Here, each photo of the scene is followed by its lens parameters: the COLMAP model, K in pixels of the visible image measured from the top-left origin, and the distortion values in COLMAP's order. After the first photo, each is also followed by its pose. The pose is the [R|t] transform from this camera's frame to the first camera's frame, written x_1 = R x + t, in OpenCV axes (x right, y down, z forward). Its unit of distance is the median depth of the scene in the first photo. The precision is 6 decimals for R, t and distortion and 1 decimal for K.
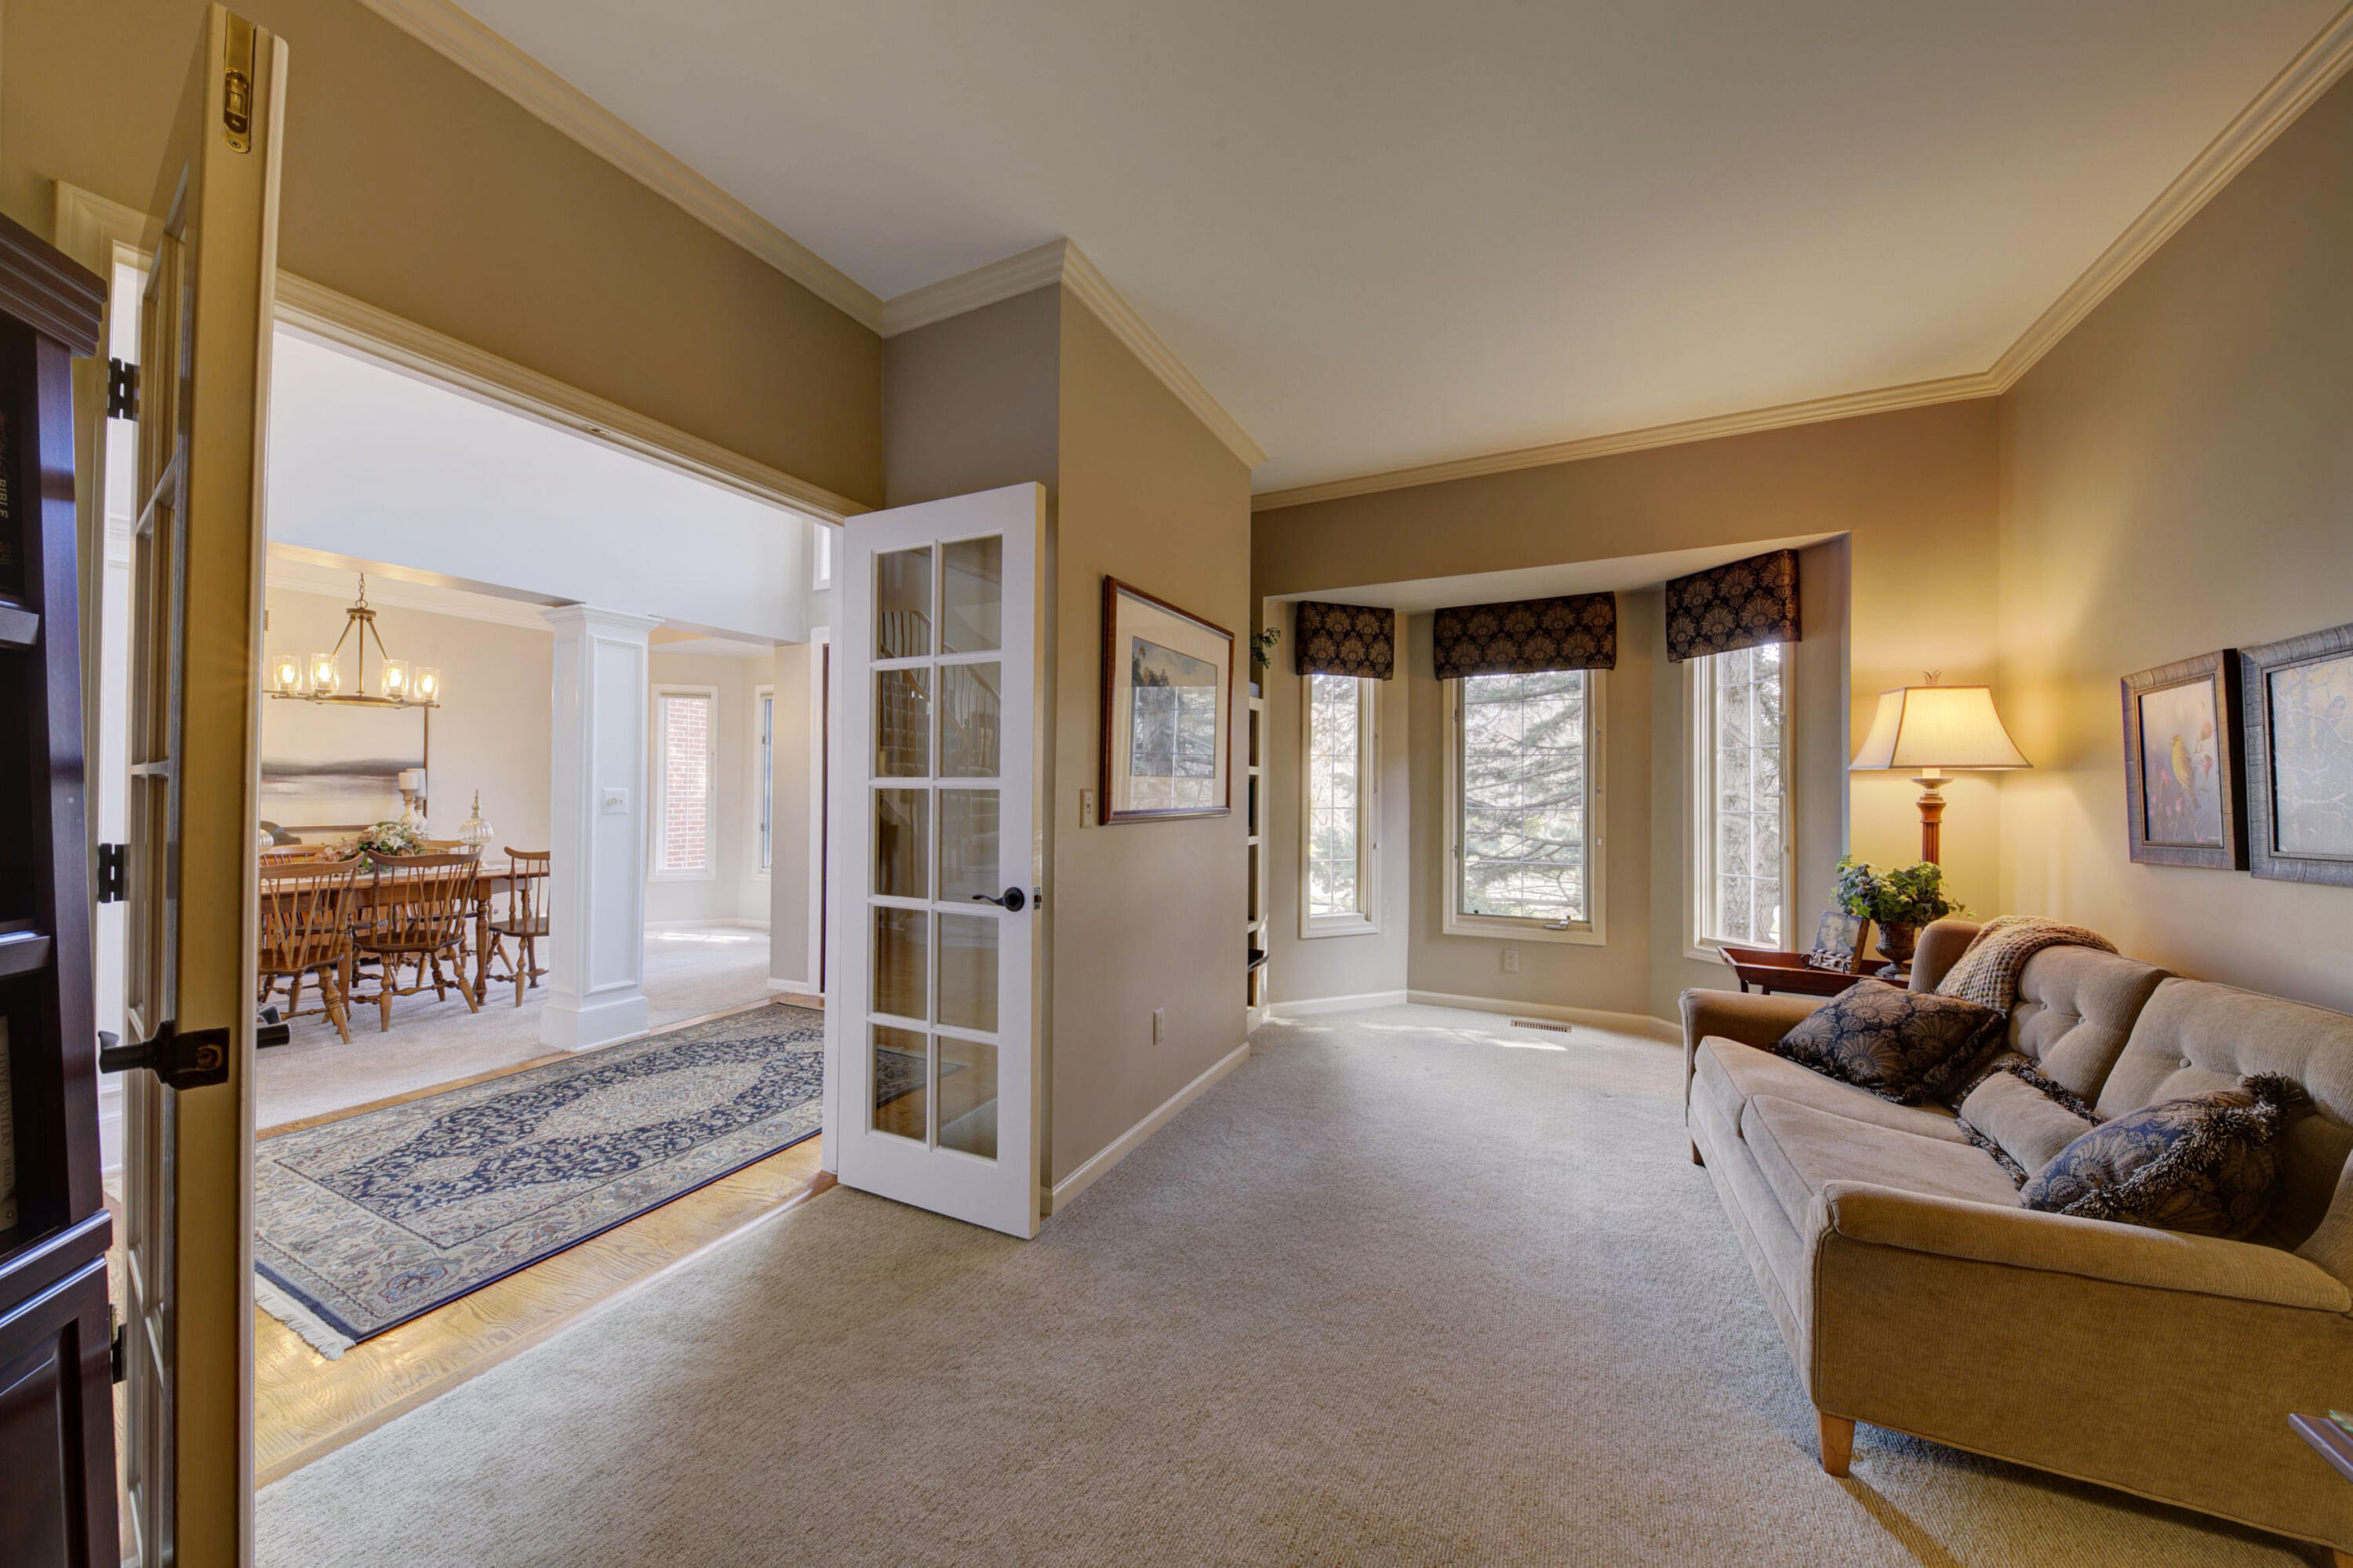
lens RADIAL K [[803.9, 0, 1178.5], [0, 803.9, 785.1], [0, 0, 1]] dist [0.004618, -0.004585]
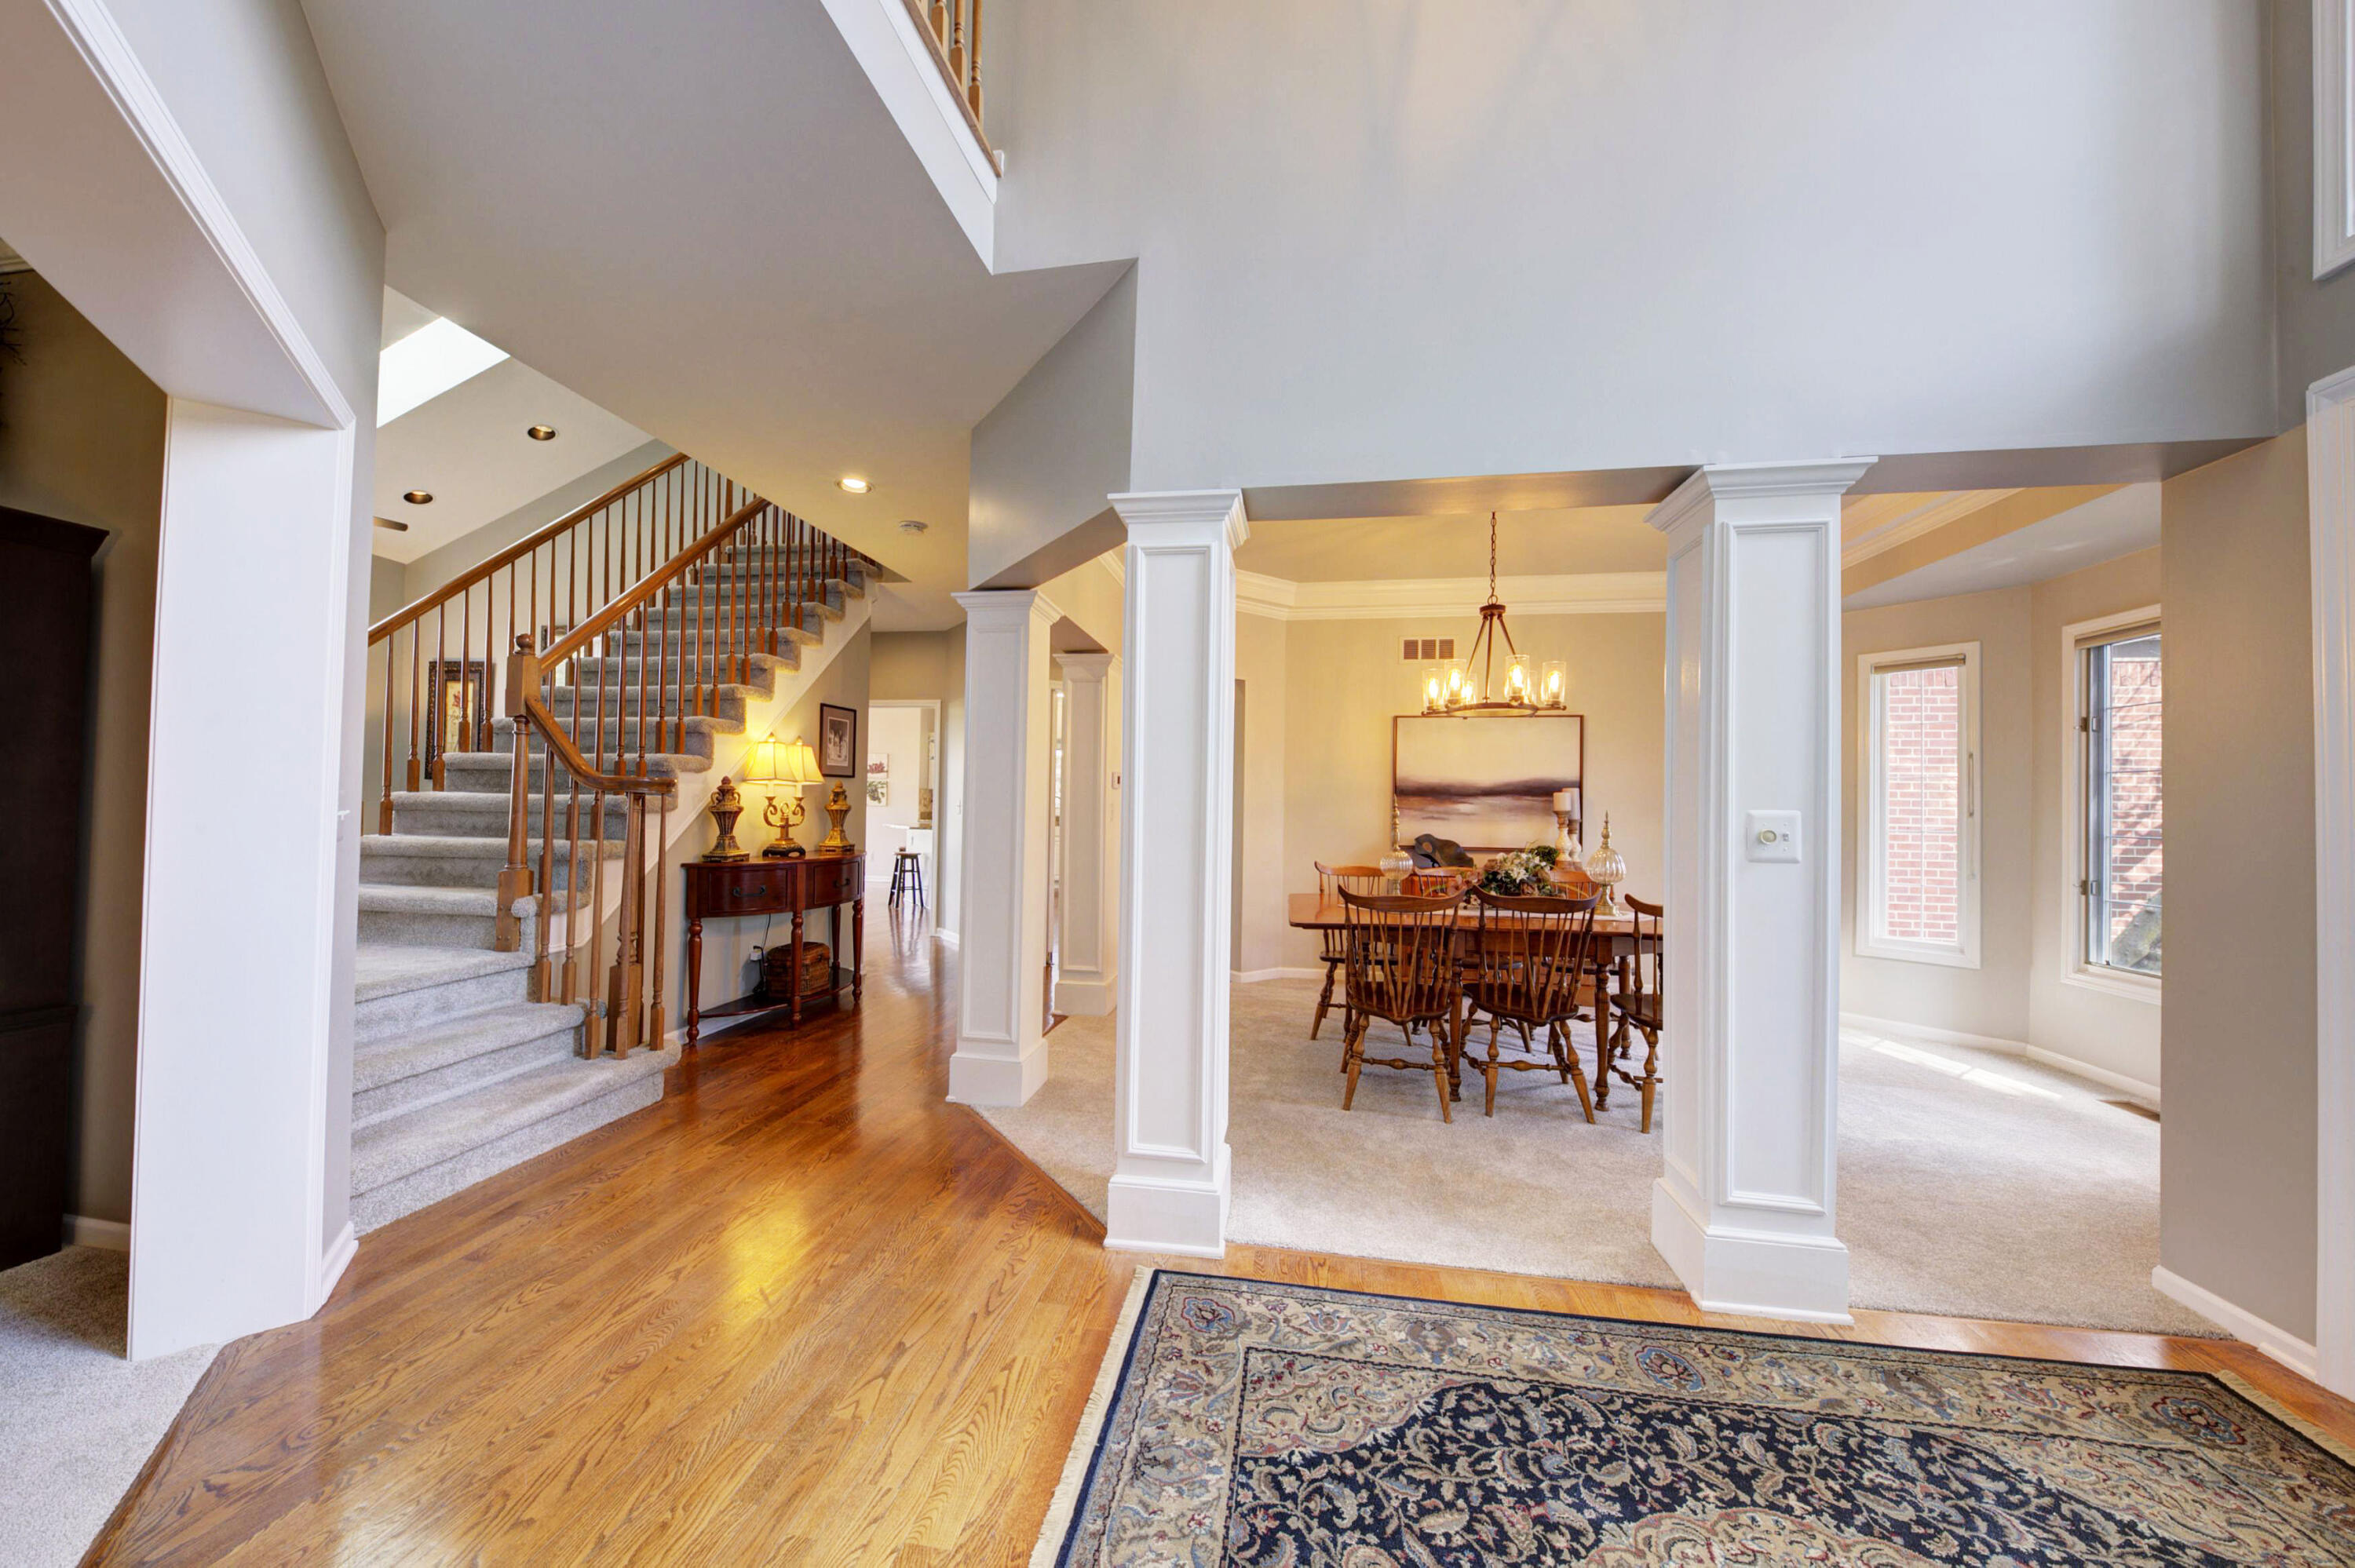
lens RADIAL K [[807.1, 0, 1177.5], [0, 807.1, 789.3], [0, 0, 1]] dist [0.010935, -0.007171]
pose [[0.284082, -0.018060, -0.958630, -0.310147], [-0.006263, 0.999766, -0.020691, 0.003196], [0.958780, 0.011882, 0.283902, 0.484628]]
